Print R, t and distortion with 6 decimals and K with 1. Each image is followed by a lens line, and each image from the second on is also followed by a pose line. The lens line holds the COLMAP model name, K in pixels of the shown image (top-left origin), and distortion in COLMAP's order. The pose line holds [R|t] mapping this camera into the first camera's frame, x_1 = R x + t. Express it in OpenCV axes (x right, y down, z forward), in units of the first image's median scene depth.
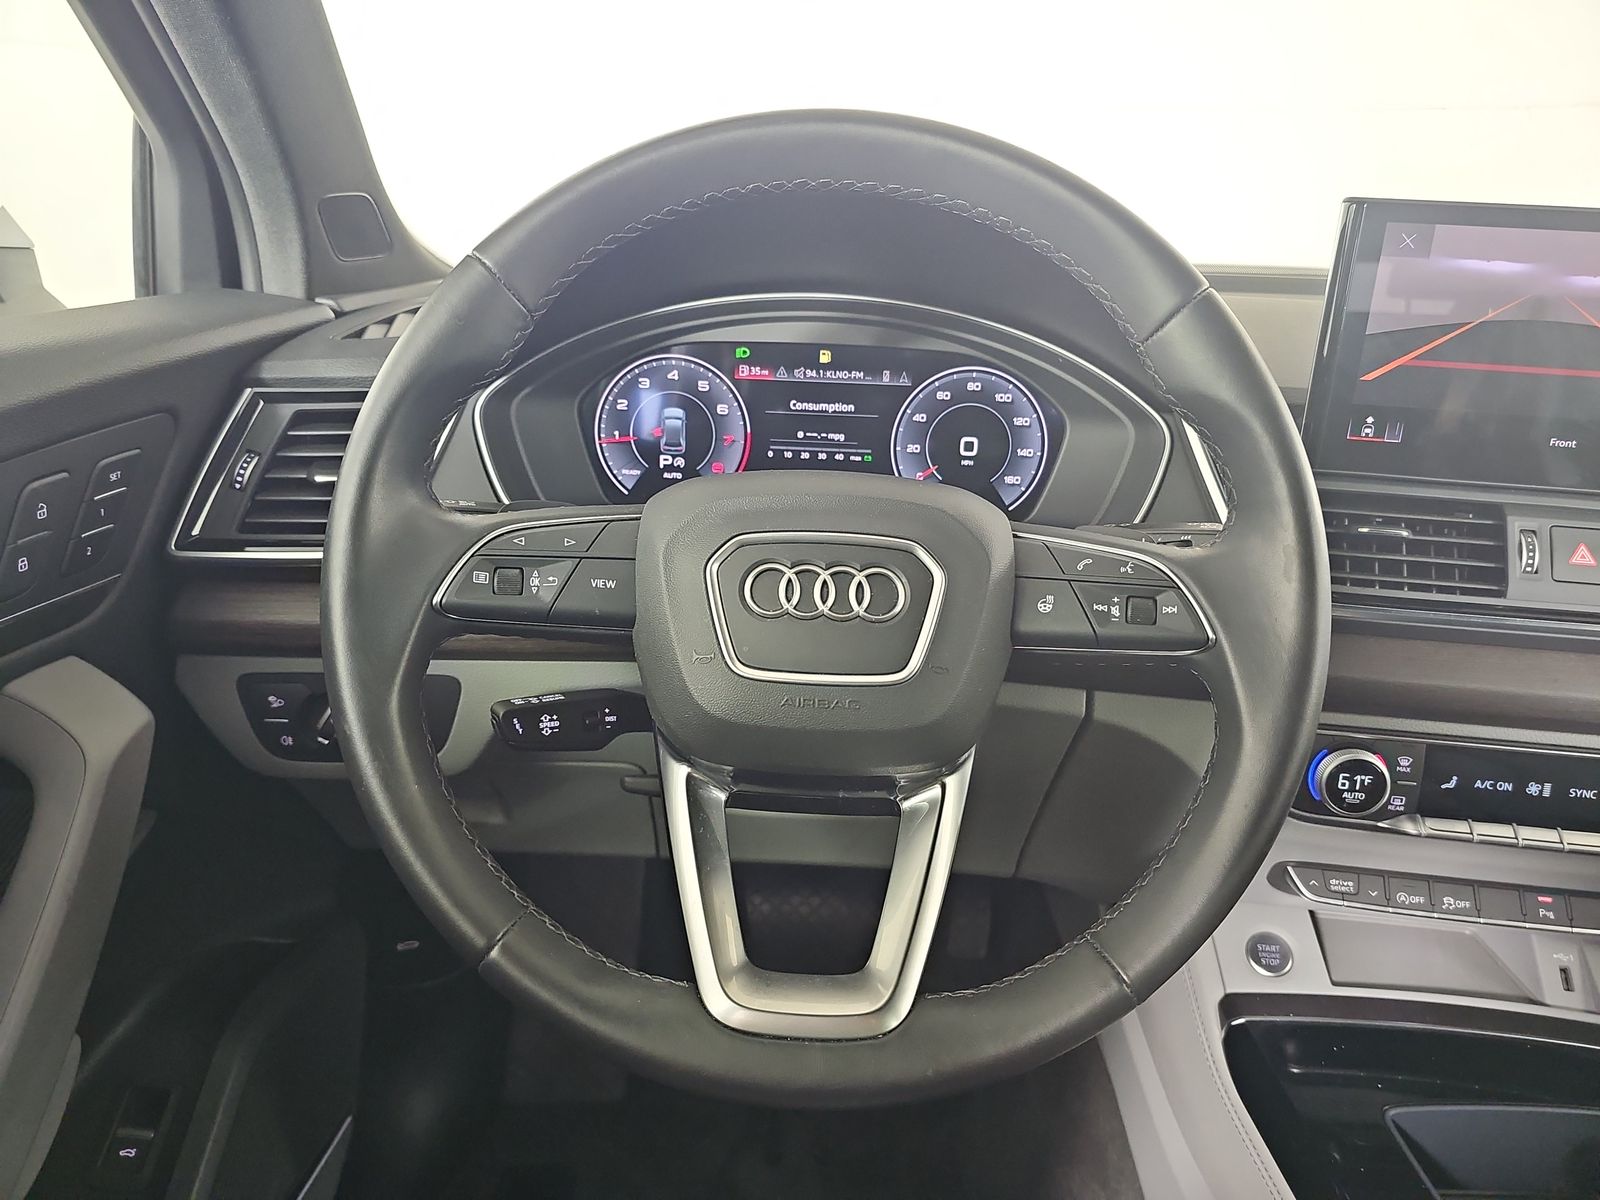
lens RADIAL K [[1082.9, 0, 800.0], [0, 1082.9, 600.0], [0, 0, 1]] dist [0.025584, -0.069019]
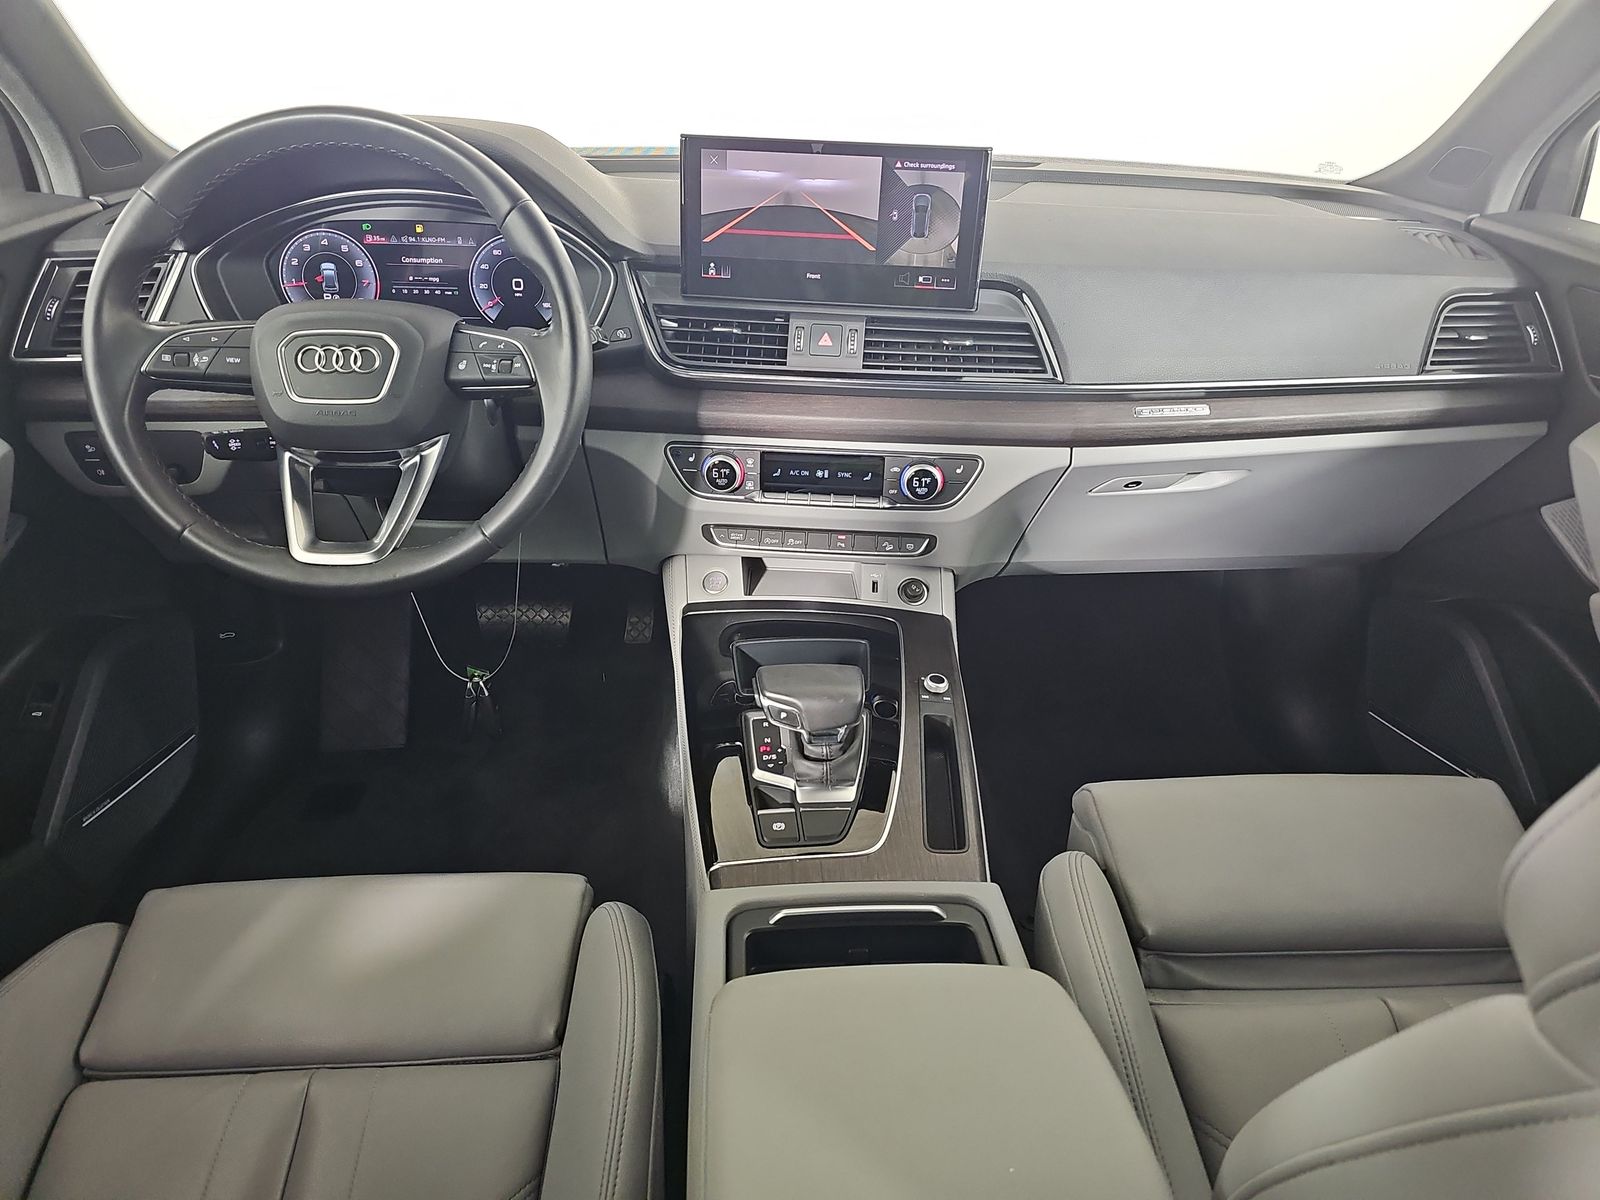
lens RADIAL K [[1021.0, 0, 801.6], [0, 1021.0, 613.7], [0, 0, 1]] dist [0.007732, -0.031925]
pose [[0.994880, -0.045877, 0.090054, 0.490433], [0.030030, 0.984983, 0.170022, 0.115384], [-0.096502, -0.166447, 0.981317, -0.744730]]
